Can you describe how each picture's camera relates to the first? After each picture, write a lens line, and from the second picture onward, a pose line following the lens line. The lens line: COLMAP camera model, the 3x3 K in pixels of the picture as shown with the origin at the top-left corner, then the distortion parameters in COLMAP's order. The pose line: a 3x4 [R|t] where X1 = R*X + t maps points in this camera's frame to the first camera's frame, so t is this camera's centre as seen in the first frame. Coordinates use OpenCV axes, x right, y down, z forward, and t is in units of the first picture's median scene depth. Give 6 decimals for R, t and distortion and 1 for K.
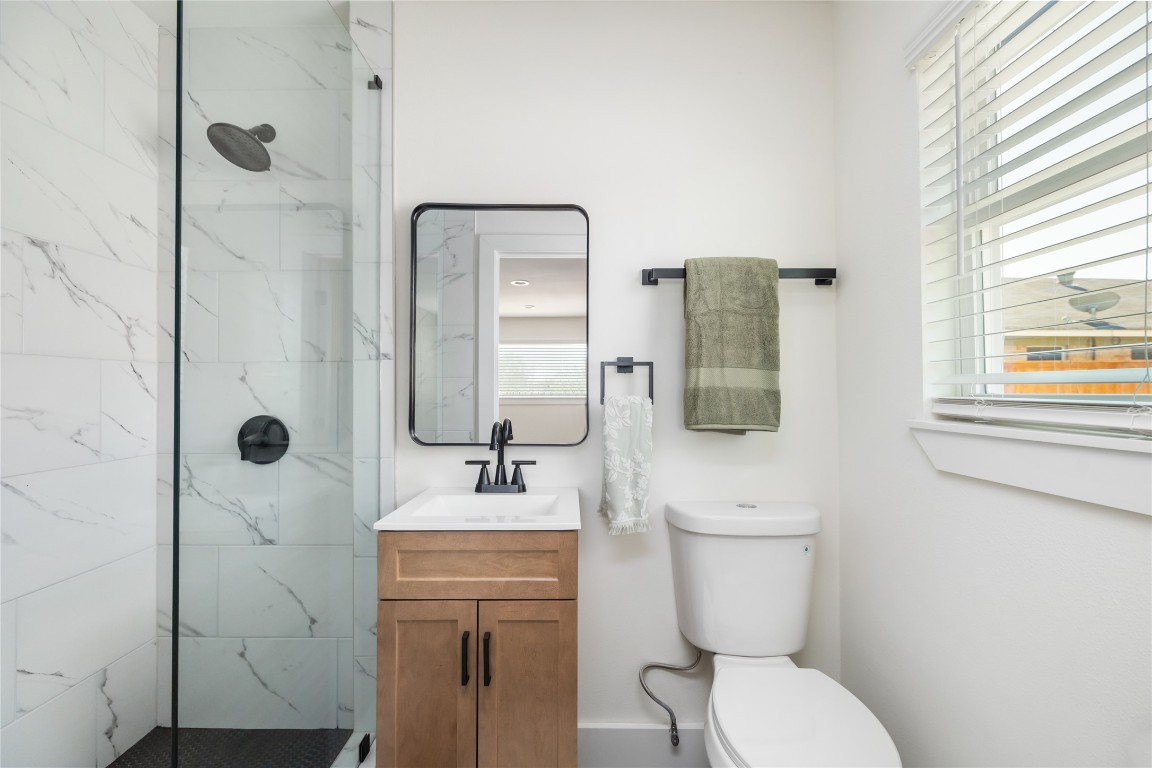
lens RADIAL K [[482.1, 0, 576.8], [0, 482.1, 393.7], [0, 0, 1]] dist [-0.003552, -0.000708]
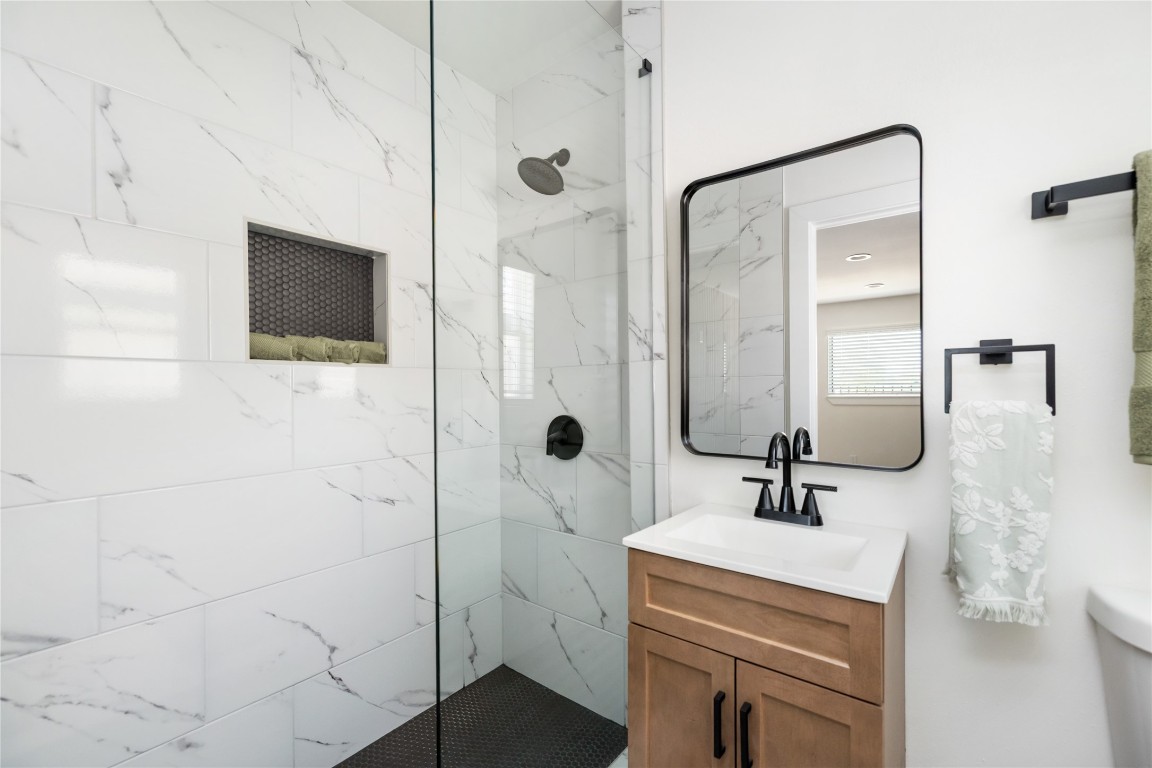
lens RADIAL K [[487.3, 0, 577.0], [0, 487.3, 392.4], [0, 0, 1]] dist [-0.000690, 0.000144]
pose [[0.783871, -0.002425, -0.620919, 0.068115], [0.003926, 0.999992, 0.001051, -0.009042], [0.620911, -0.003262, 0.783874, 0.158174]]
